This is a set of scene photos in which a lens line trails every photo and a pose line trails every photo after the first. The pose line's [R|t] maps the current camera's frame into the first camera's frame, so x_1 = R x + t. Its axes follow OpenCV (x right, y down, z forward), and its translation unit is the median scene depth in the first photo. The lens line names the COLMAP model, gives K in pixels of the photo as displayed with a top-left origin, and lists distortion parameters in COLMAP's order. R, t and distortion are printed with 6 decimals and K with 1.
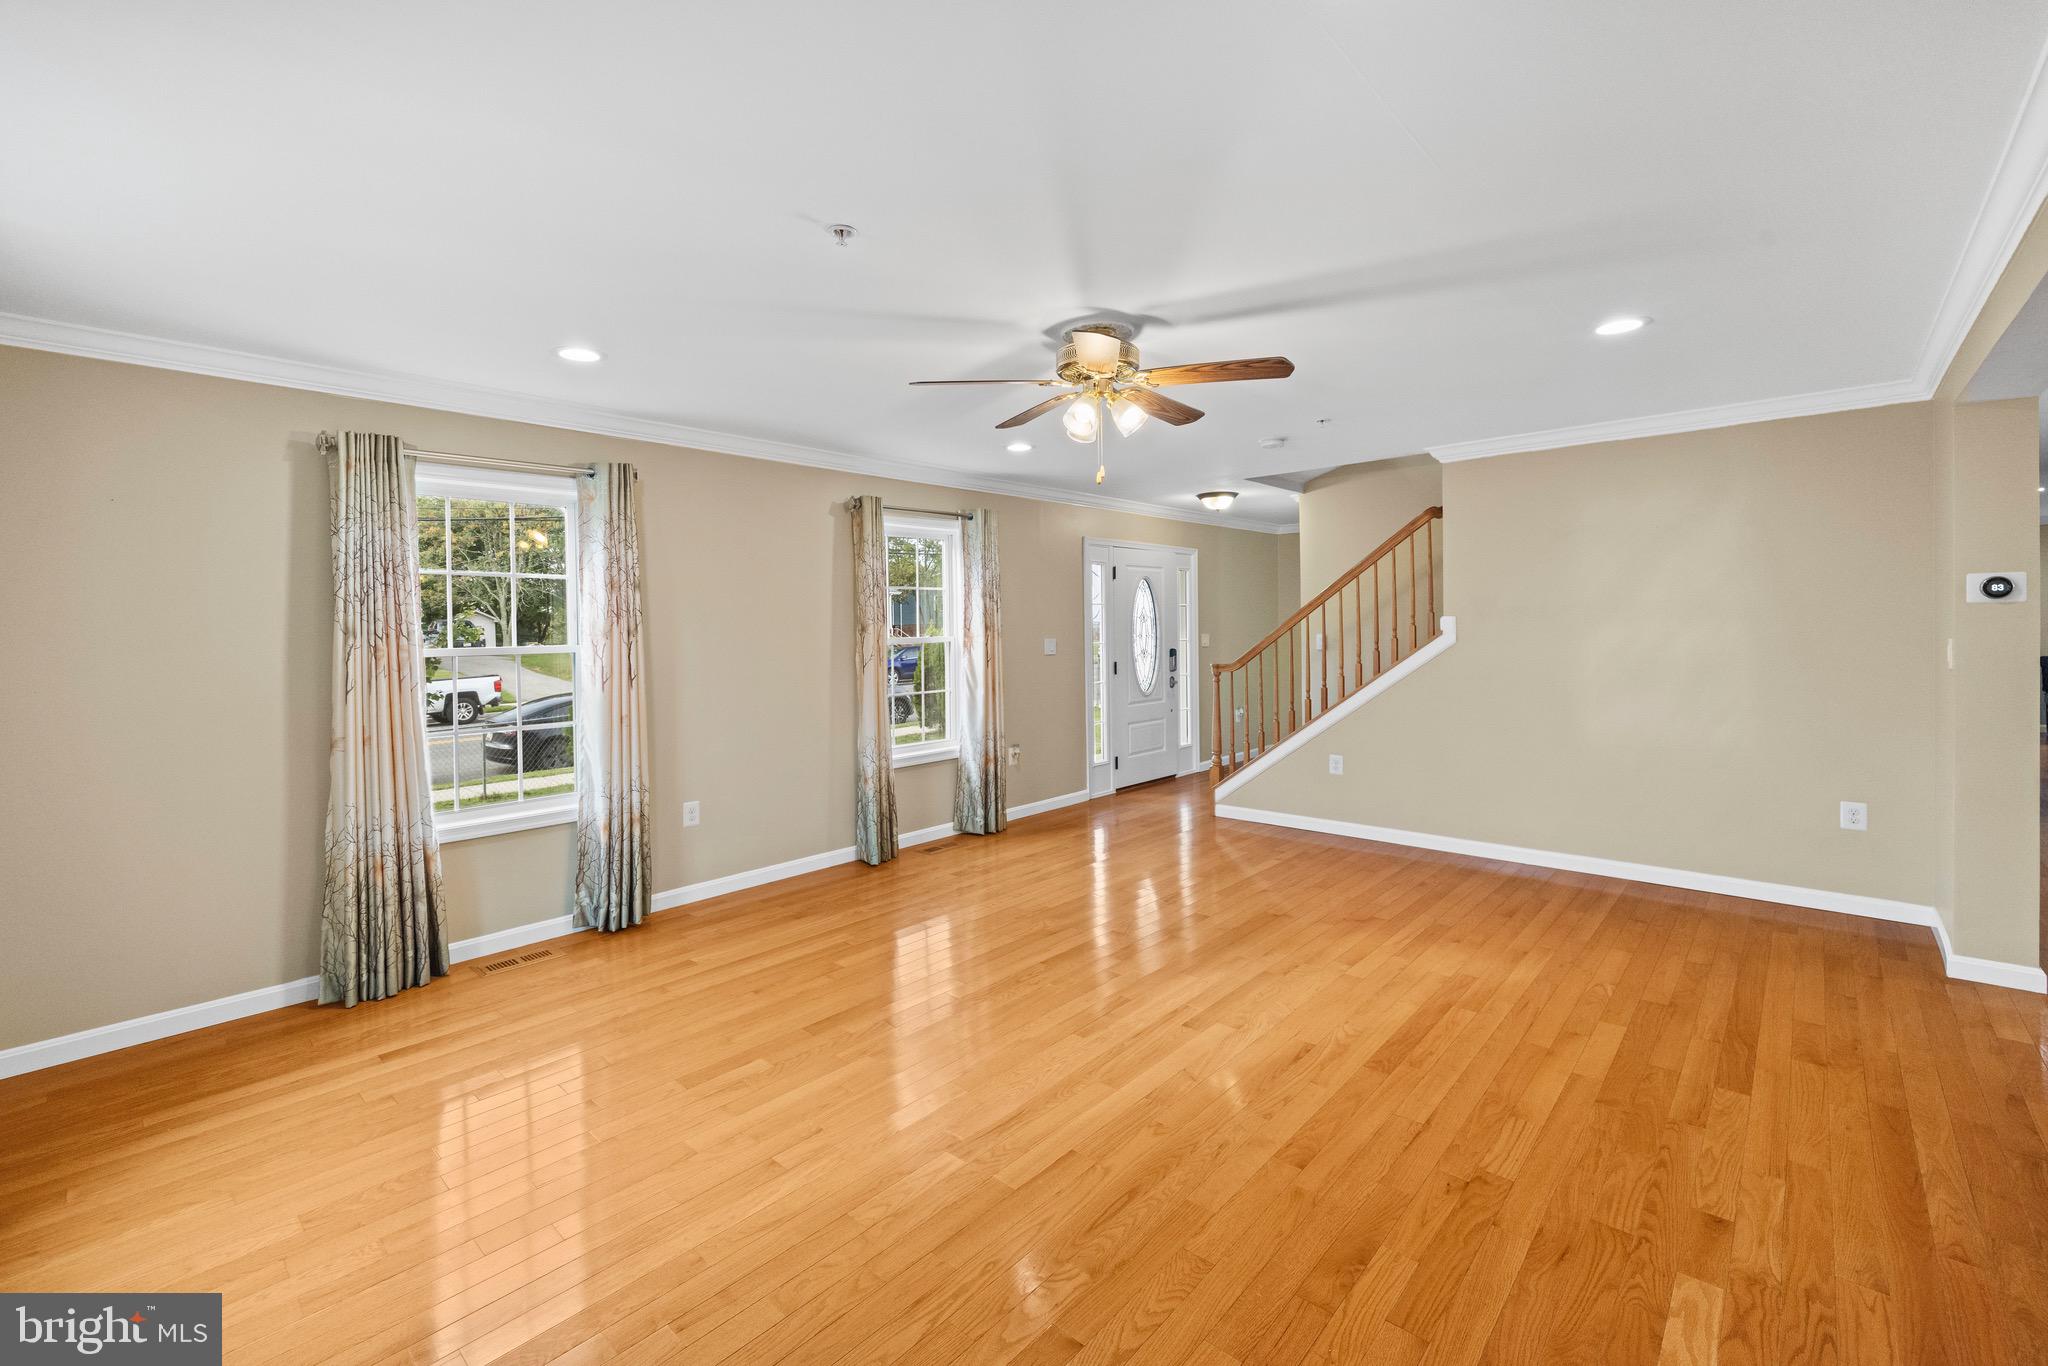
lens RADIAL K [[876.7, 0, 1012.3], [0, 876.7, 635.3], [0, 0, 1]] dist [0.003964, 0.000644]
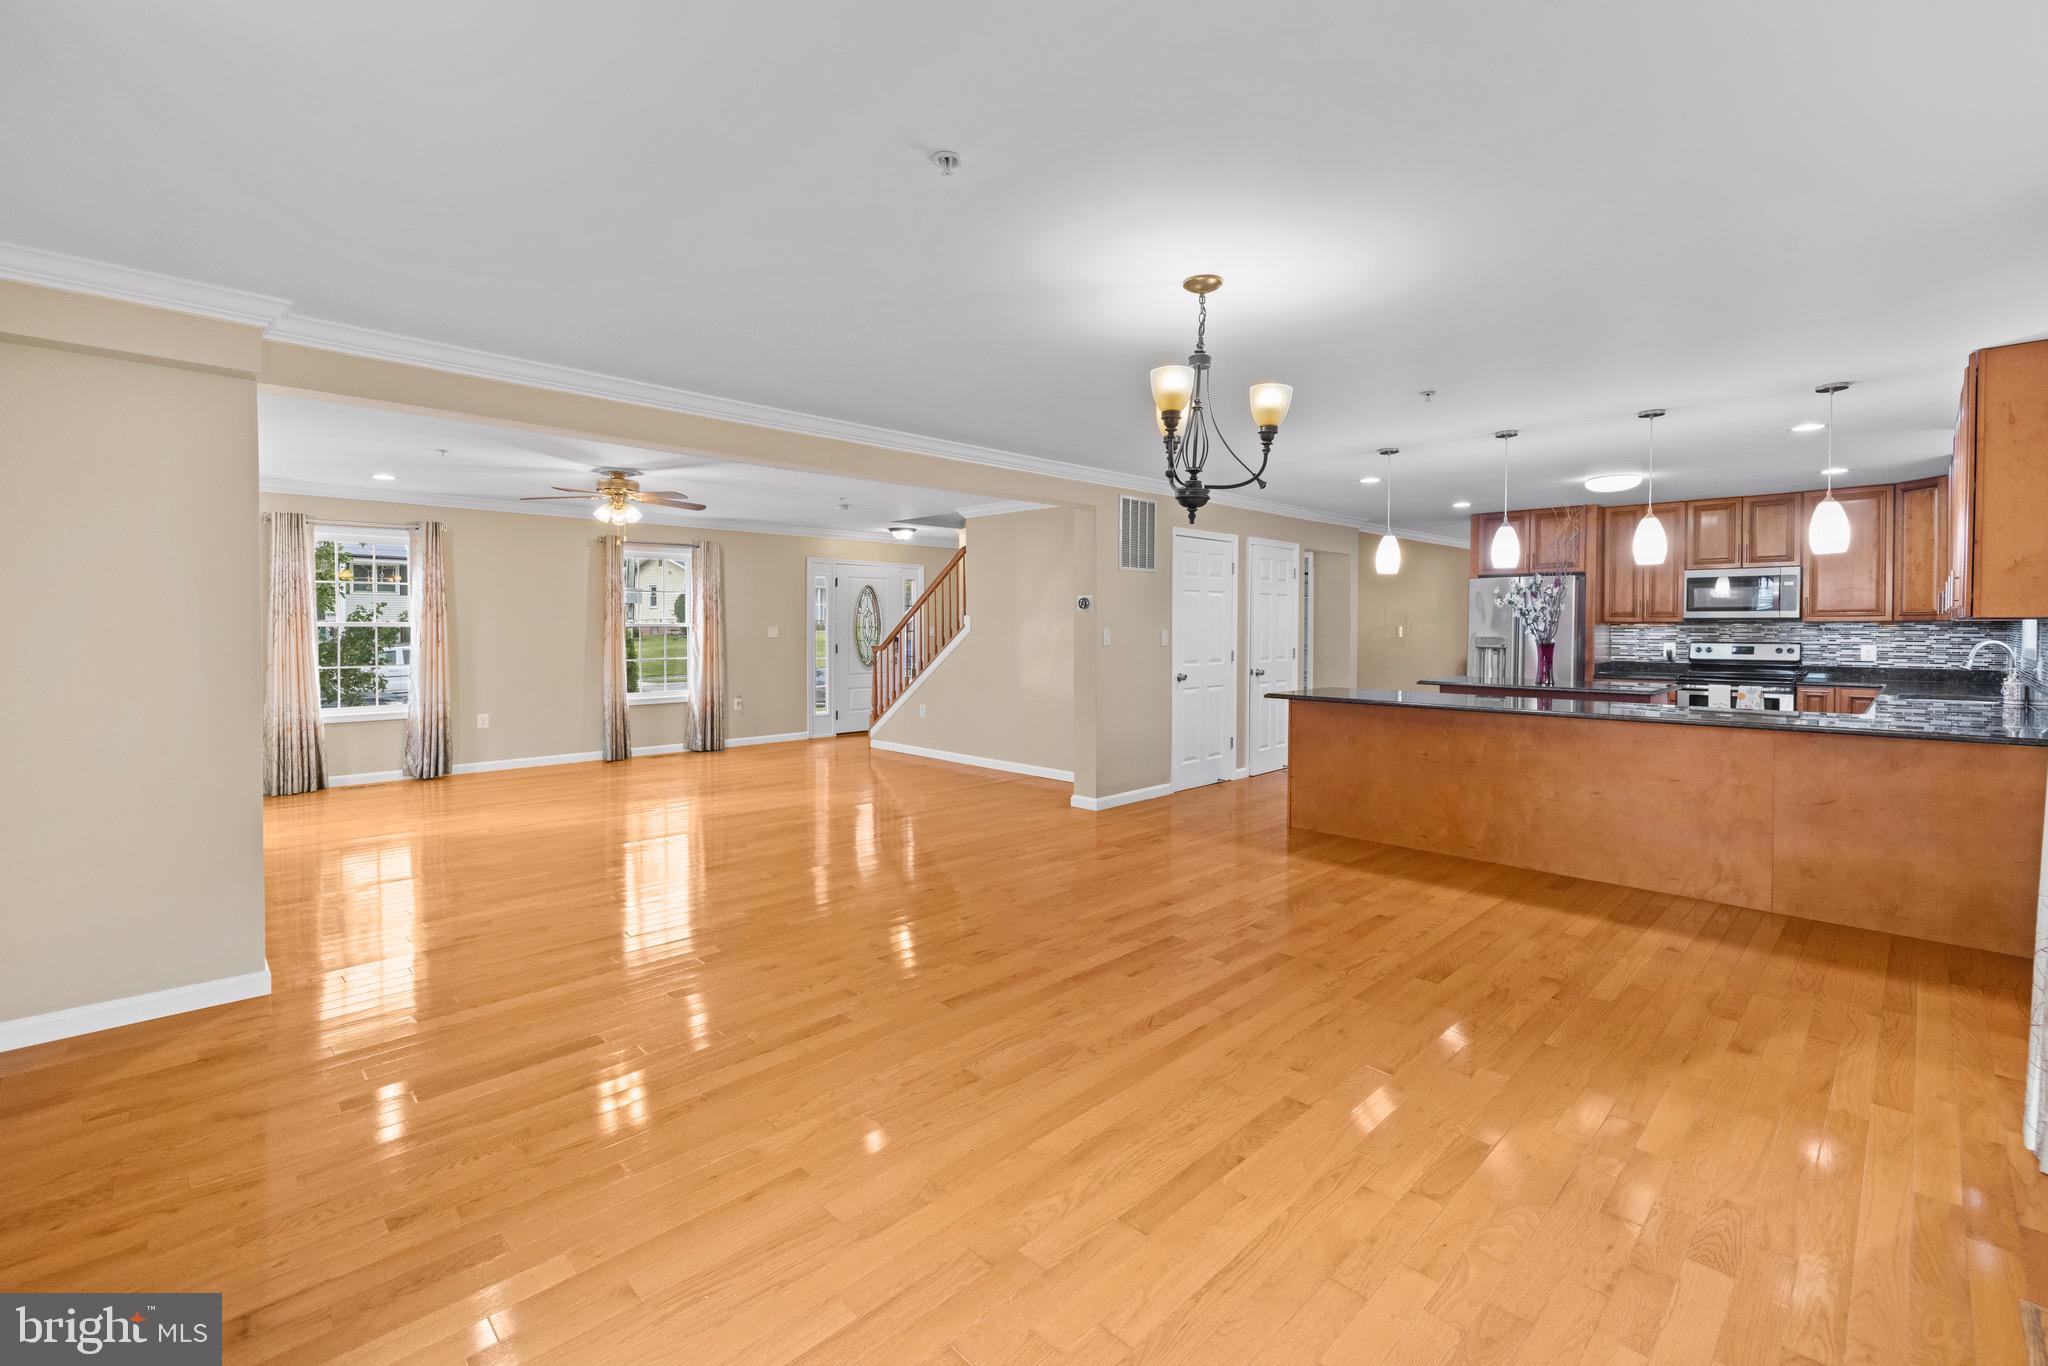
lens RADIAL K [[876.7, 0, 992.8], [0, 876.7, 637.6], [0, 0, 1]] dist [0.003964, 0.000644]
pose [[0.998263, 0.019739, -0.055509, 0.818315], [-0.019425, 0.999792, 0.006197, 0.008953], [0.055620, -0.005108, 0.998439, -0.754738]]
